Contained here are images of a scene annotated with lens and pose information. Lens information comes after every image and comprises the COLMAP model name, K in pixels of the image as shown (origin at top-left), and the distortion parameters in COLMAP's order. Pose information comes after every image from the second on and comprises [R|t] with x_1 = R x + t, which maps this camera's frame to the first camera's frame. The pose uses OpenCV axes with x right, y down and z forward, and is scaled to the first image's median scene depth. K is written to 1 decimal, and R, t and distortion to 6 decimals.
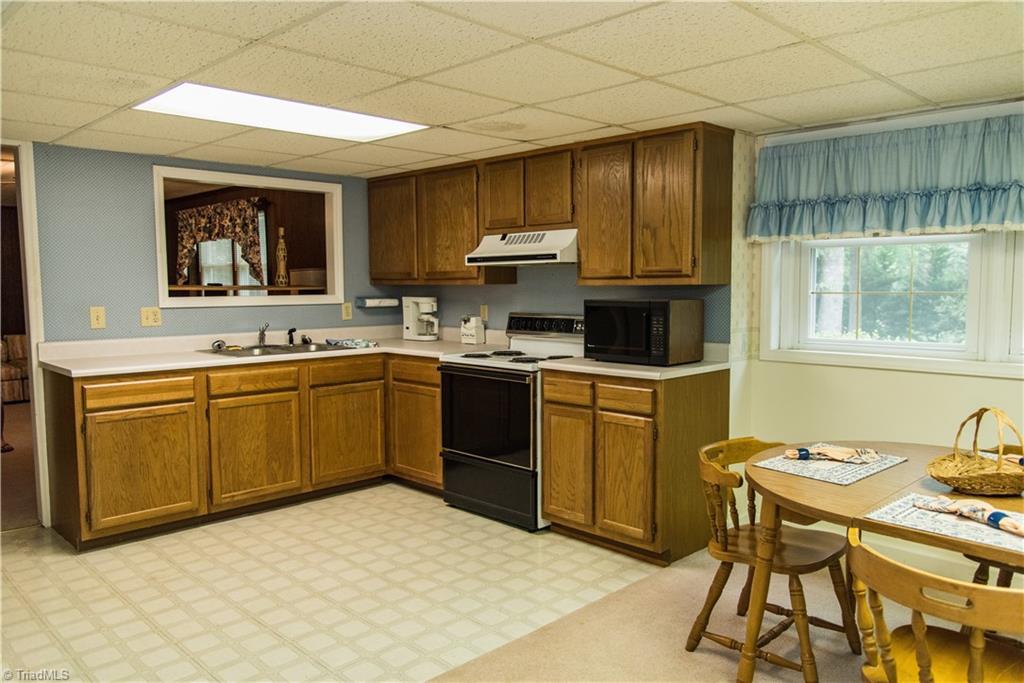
lens RADIAL K [[762.1, 0, 515.2], [0, 762.1, 342.6], [0, 0, 1]] dist [0.004978, 0.001330]
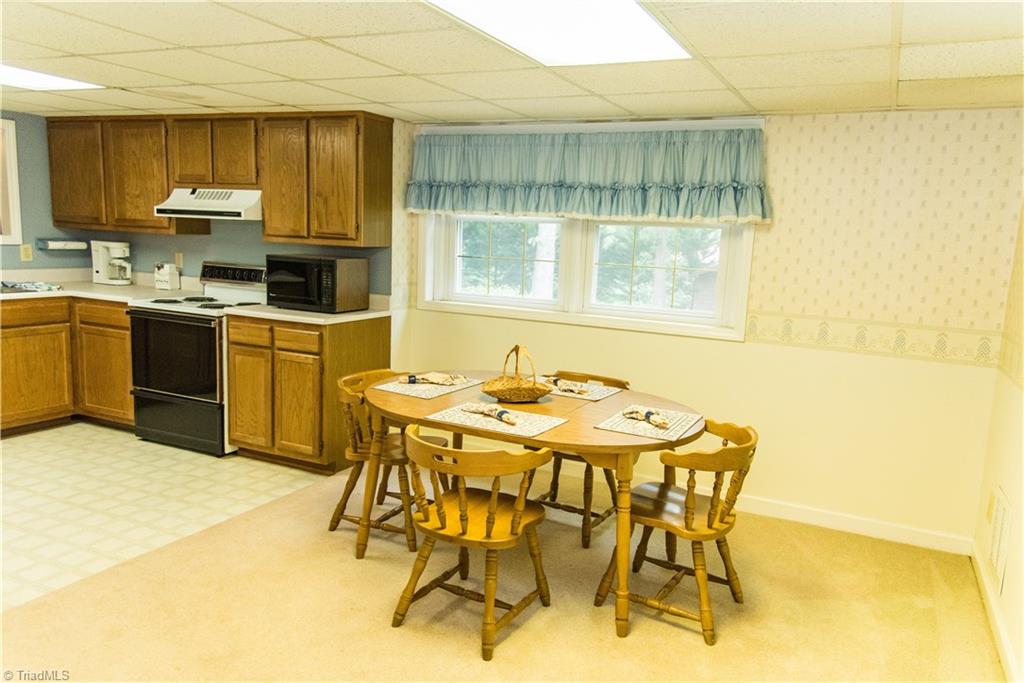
lens RADIAL K [[745.8, 0, 509.9], [0, 745.8, 346.5], [0, 0, 1]] dist [0.051178, -0.021823]
pose [[0.943615, -0.004868, 0.331010, 0.064834], [-0.021454, 0.996891, 0.075822, -0.012173], [-0.330350, -0.078648, 0.940576, -0.205158]]
